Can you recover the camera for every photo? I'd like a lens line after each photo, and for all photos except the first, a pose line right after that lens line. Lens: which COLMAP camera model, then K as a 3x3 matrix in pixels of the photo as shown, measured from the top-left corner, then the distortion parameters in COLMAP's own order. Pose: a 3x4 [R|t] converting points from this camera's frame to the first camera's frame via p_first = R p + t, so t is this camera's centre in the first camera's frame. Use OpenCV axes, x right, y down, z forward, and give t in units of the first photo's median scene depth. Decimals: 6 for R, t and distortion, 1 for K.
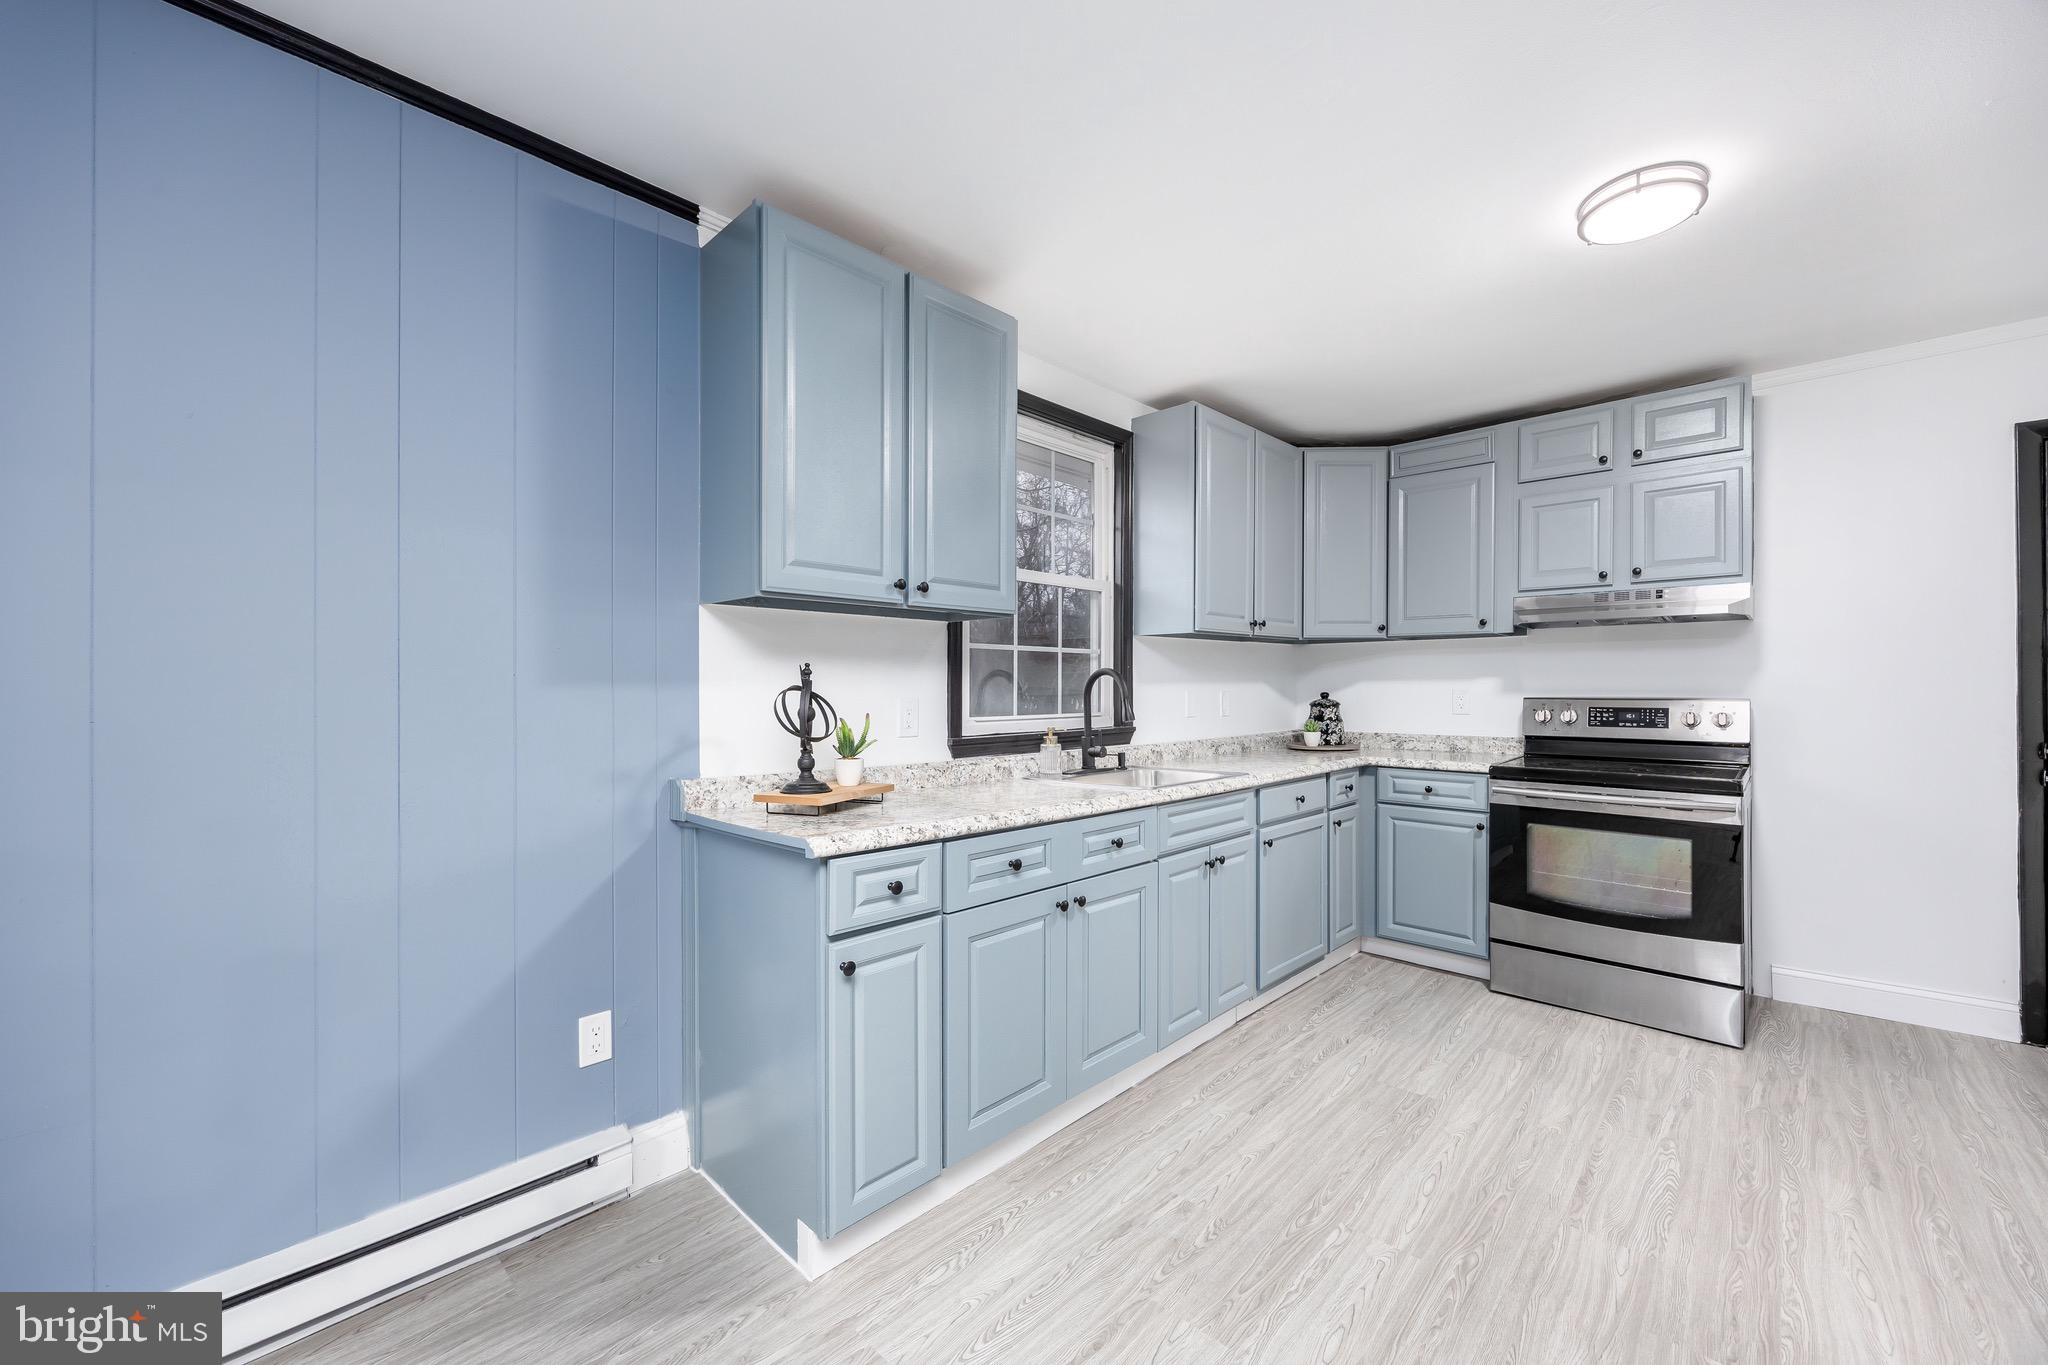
lens RADIAL K [[789.9, 0, 1028.5], [0, 789.9, 689.7], [0, 0, 1]] dist [-0.001828, 0.000502]
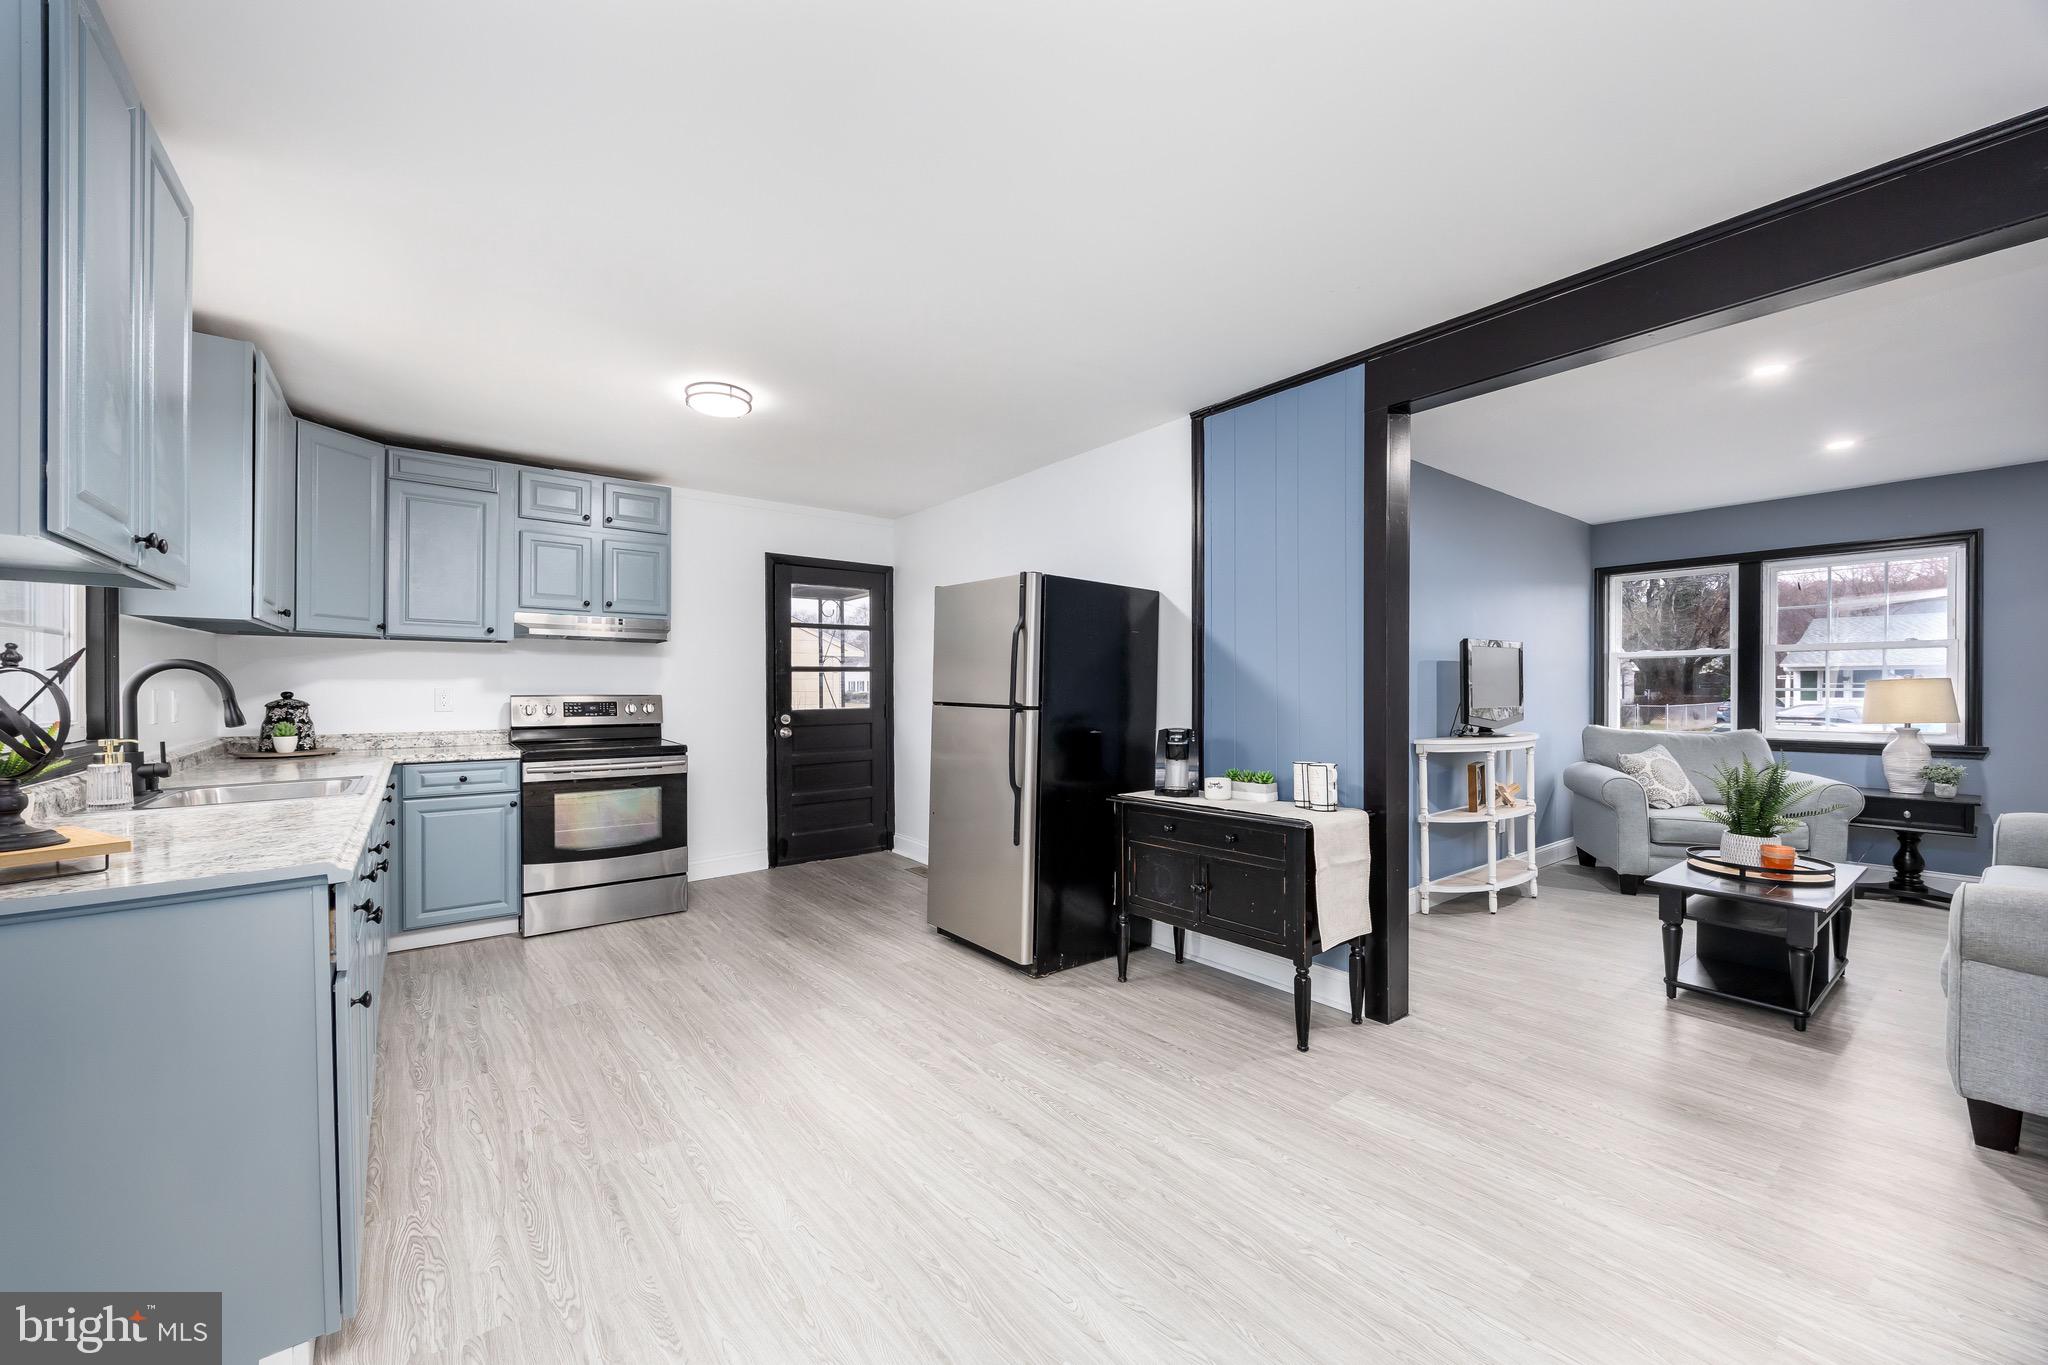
lens RADIAL K [[789.9, 0, 1020.7], [0, 789.9, 692.0], [0, 0, 1]] dist [-0.001828, 0.000502]
pose [[0.148967, -0.003421, 0.988836, -0.491878], [0.002053, 0.999993, 0.003150, 0.003149], [-0.988840, 0.001561, 0.148973, 0.069414]]
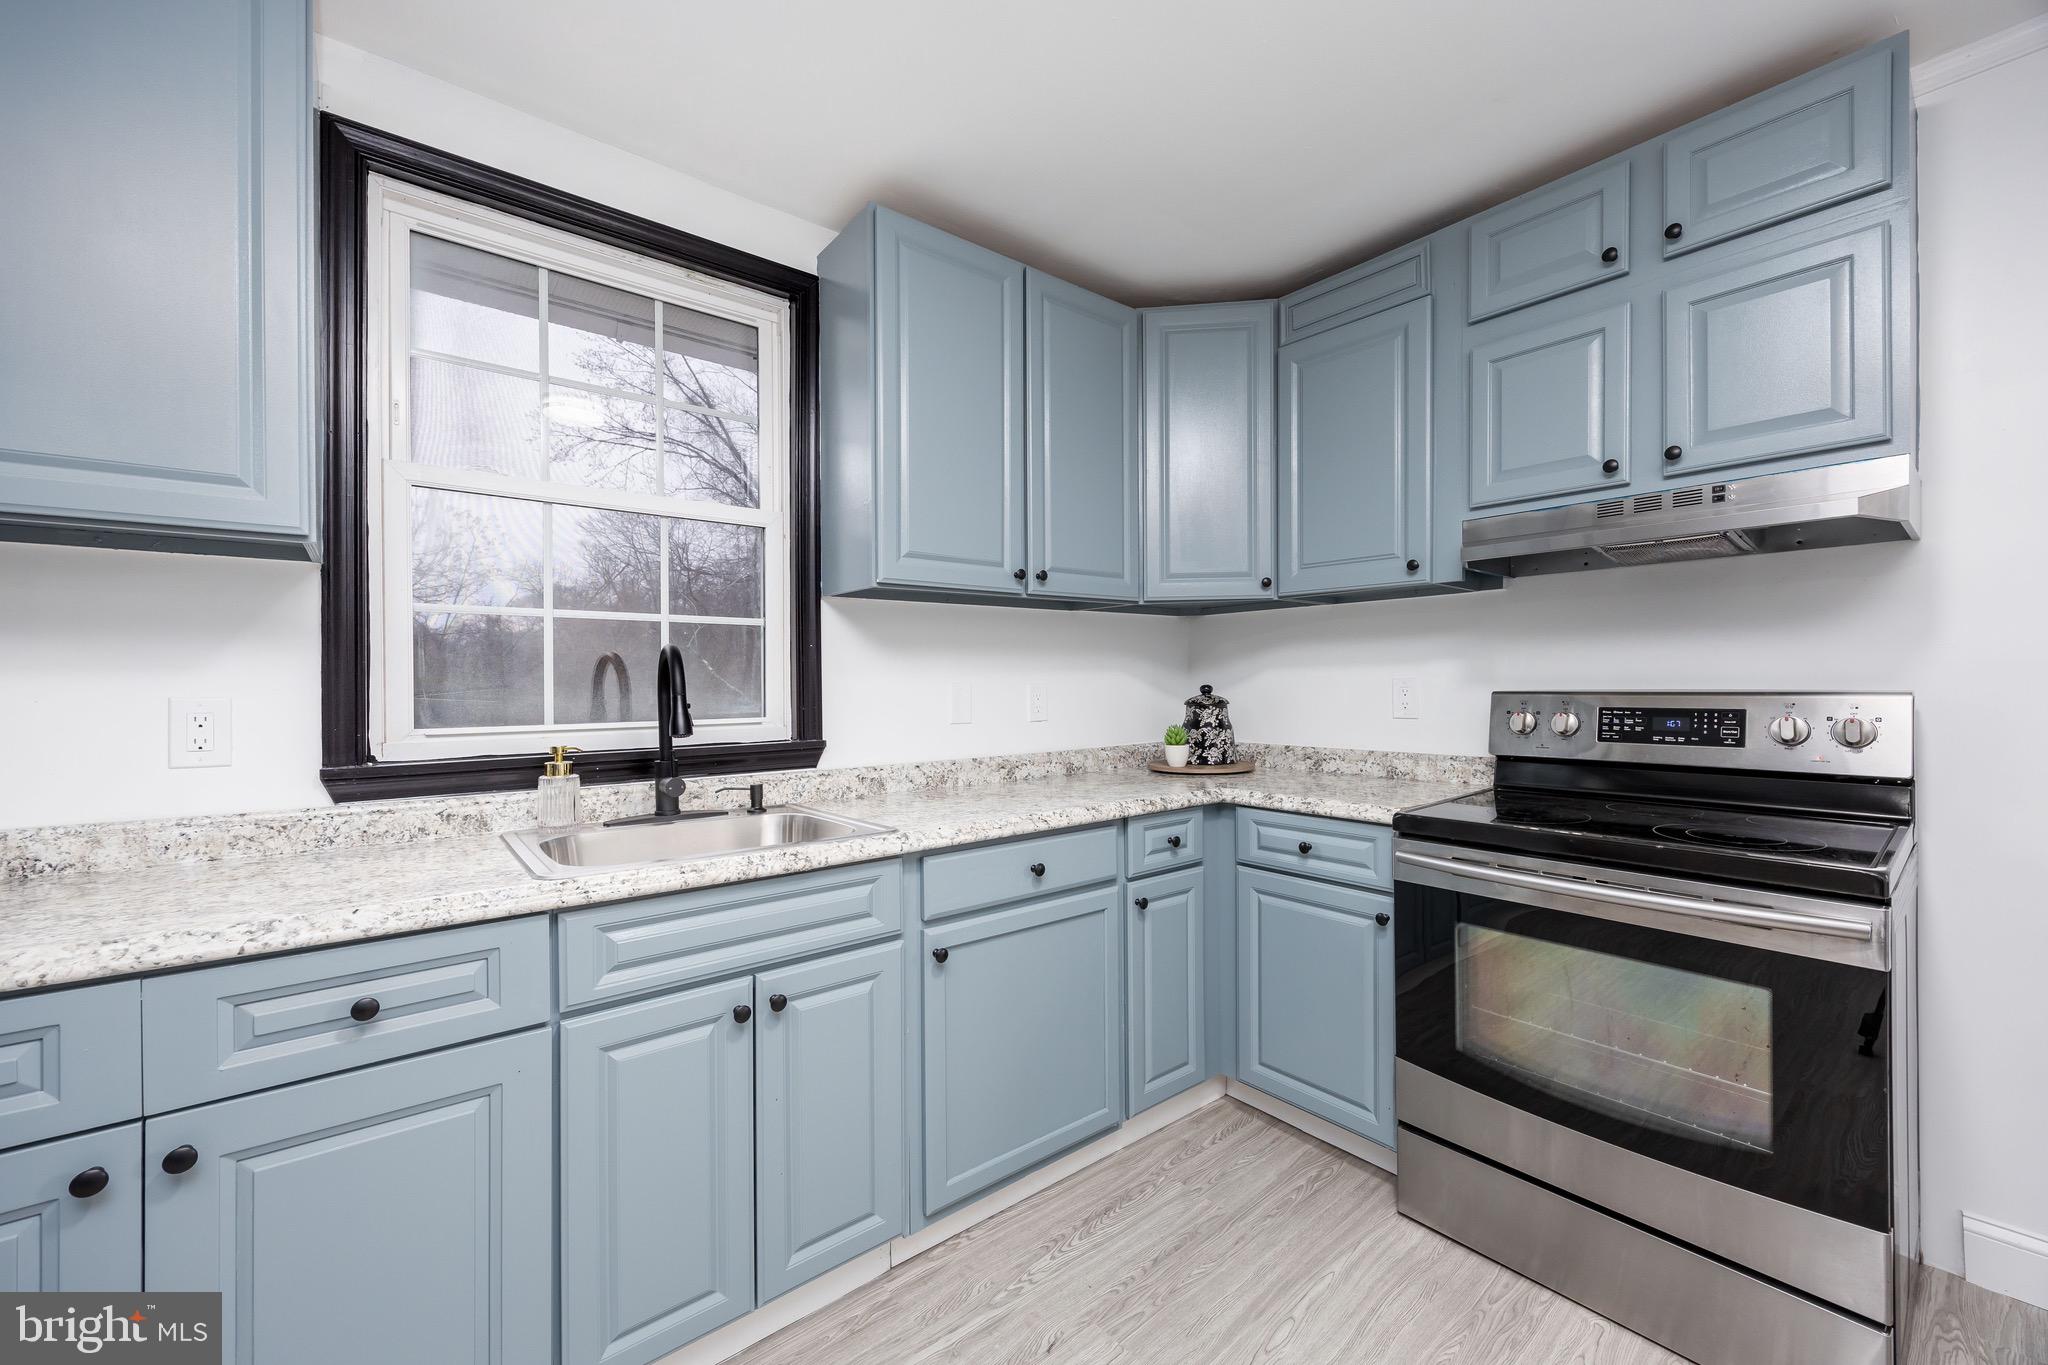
lens RADIAL K [[789.9, 0, 1022.0], [0, 789.9, 687.9], [0, 0, 1]] dist [-0.001828, 0.000502]
pose [[0.993314, -0.005437, -0.115317, 0.385601], [0.005555, 0.999984, 0.000701, 0.005356], [0.115311, -0.001337, 0.993329, 0.410236]]
